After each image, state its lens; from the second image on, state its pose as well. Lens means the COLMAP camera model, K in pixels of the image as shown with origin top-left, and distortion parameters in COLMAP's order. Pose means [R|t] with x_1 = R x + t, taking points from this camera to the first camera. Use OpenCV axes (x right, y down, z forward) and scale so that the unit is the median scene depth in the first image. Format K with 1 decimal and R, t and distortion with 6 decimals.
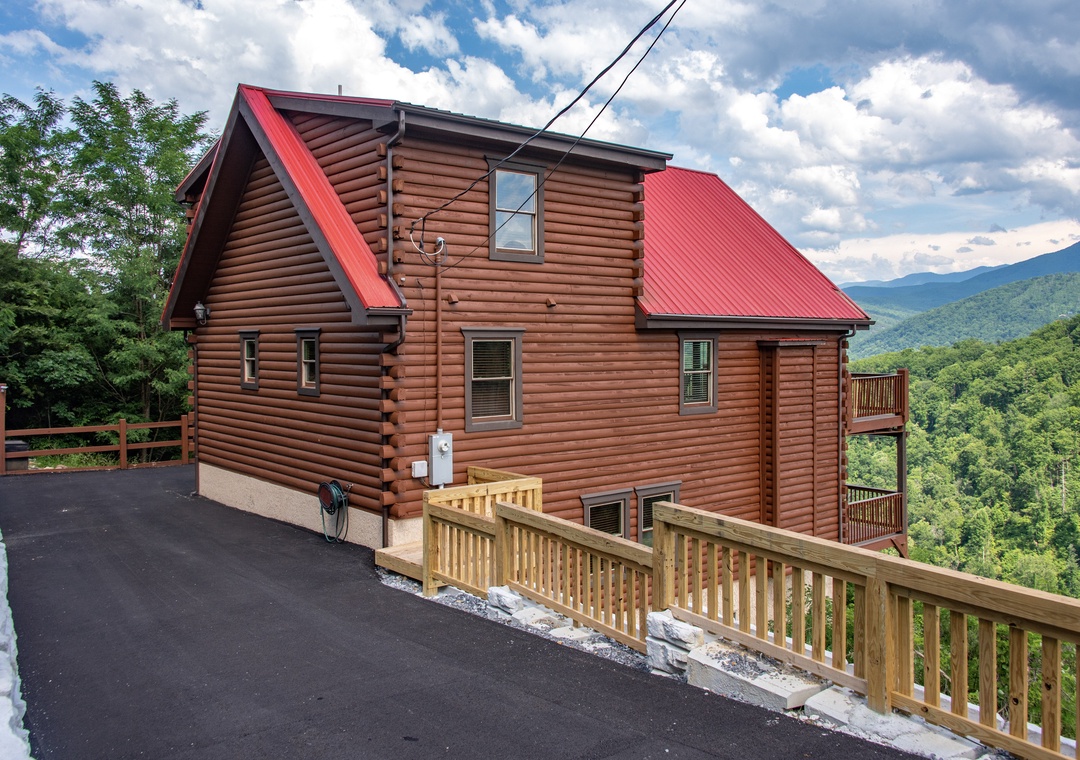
lens RADIAL K [[859.6, 0, 544.4], [0, 859.6, 346.8], [0, 0, 1]] dist [0.026512, -0.014276]
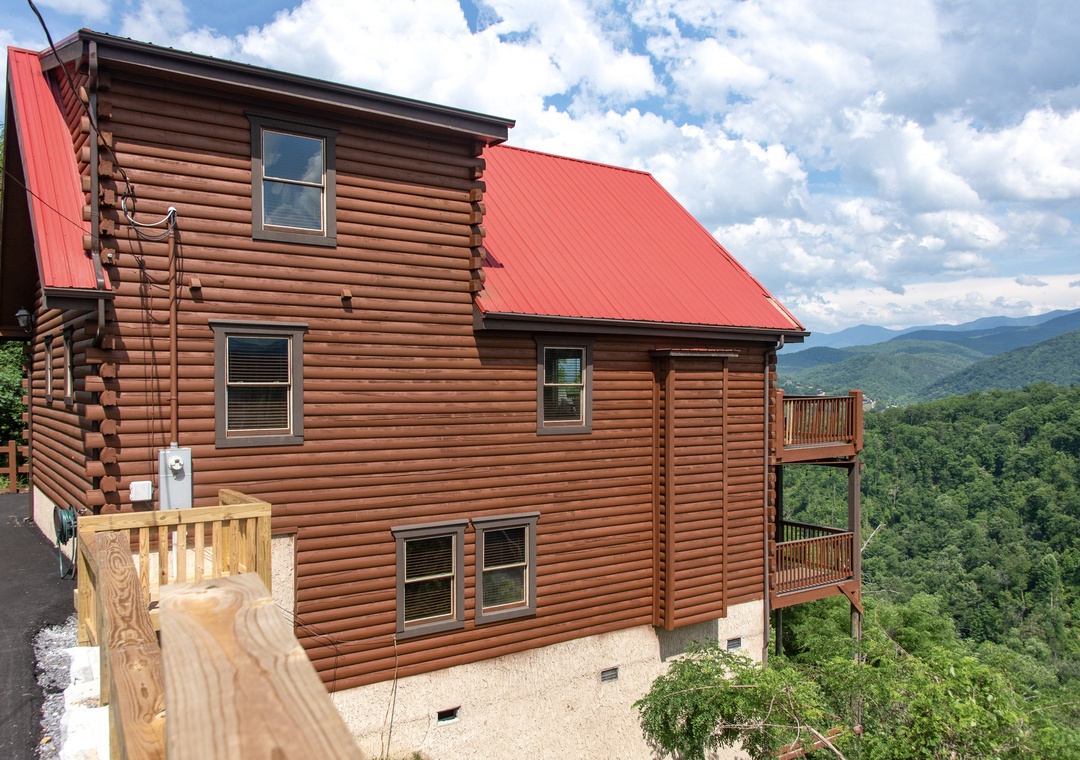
lens RADIAL K [[822.5, 0, 533.9], [0, 822.5, 393.6], [0, 0, 1]] dist [0.035588, -0.009233]
pose [[0.995991, 0.003191, -0.089397, 0.237473], [-0.002695, 0.999980, 0.005669, 0.035856], [0.089413, -0.005405, 0.995980, 0.202175]]
